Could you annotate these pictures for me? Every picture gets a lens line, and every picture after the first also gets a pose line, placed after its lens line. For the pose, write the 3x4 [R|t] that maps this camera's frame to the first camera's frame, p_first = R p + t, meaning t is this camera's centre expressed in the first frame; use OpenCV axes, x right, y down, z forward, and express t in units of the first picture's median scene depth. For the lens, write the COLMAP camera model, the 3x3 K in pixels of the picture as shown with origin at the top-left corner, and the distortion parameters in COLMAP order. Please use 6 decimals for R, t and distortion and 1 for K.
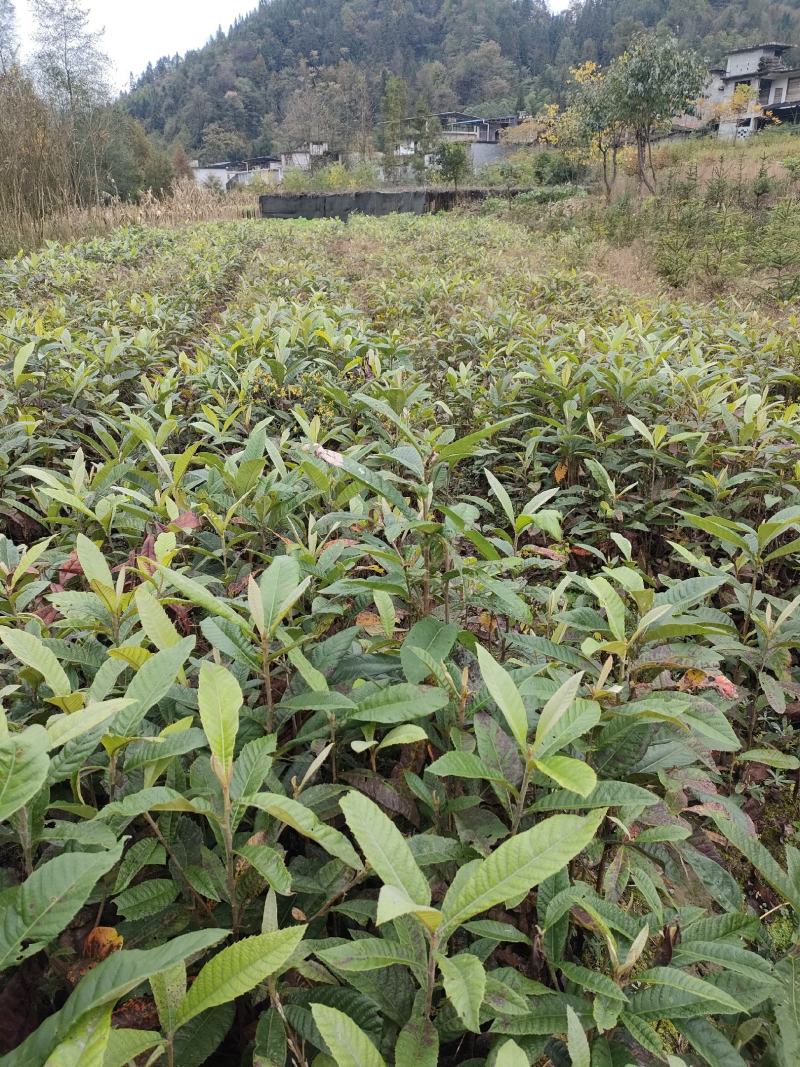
lens RADIAL K [[786.5, 0, 400.0], [0, 786.5, 533.5], [0, 0, 1]] dist [0.004024, 0.000049]
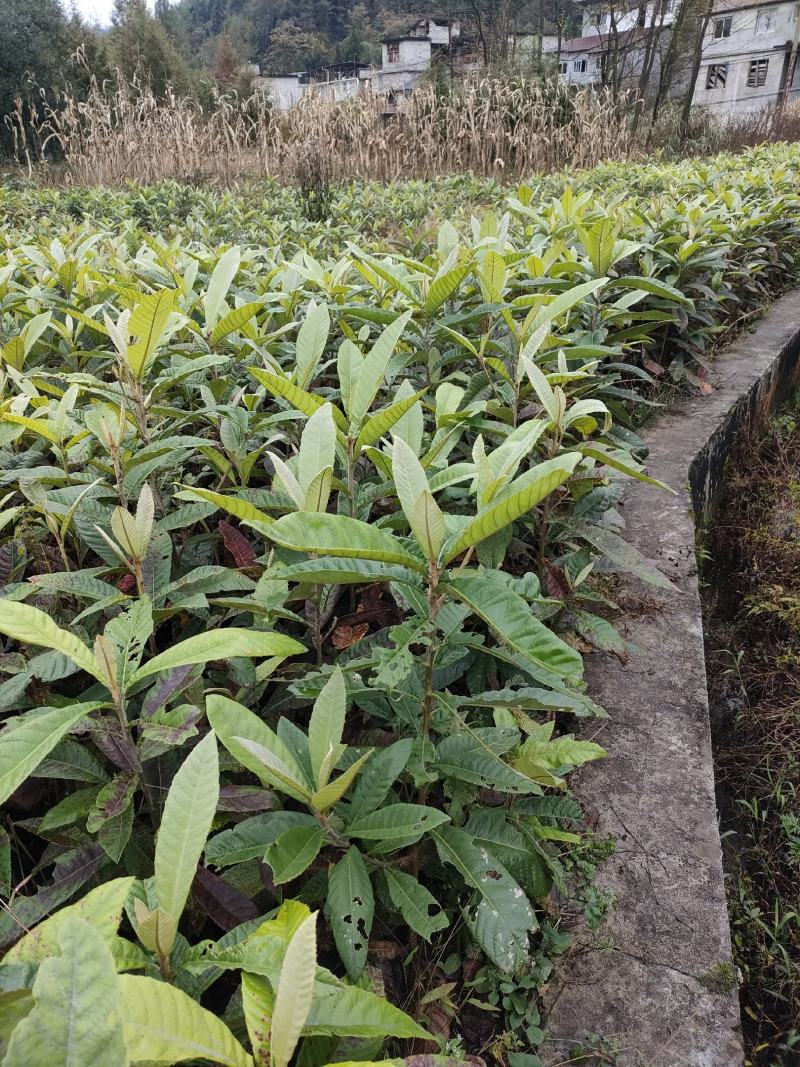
lens RADIAL K [[786.5, 0, 400.0], [0, 786.5, 533.5], [0, 0, 1]] dist [0.004024, 0.000049]
pose [[0.995045, 0.043489, -0.089406, -0.036079], [-0.036171, 0.995984, 0.081901, -0.086757], [0.092609, -0.078261, 0.992622, 0.204013]]
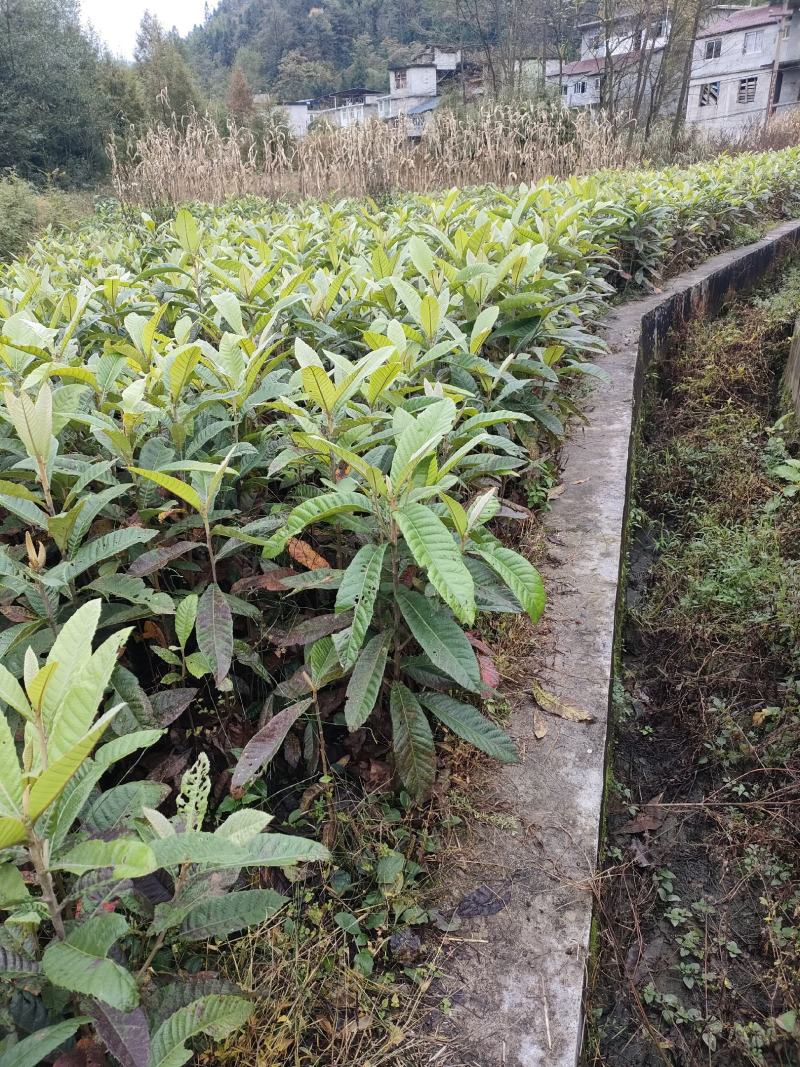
lens RADIAL K [[786.5, 0, 400.0], [0, 786.5, 533.5], [0, 0, 1]] dist [0.004024, 0.000049]
pose [[0.994349, 0.021885, -0.103884, -0.037139], [-0.015791, 0.998125, 0.059132, -0.082397], [0.104984, -0.057157, 0.992830, 0.193866]]
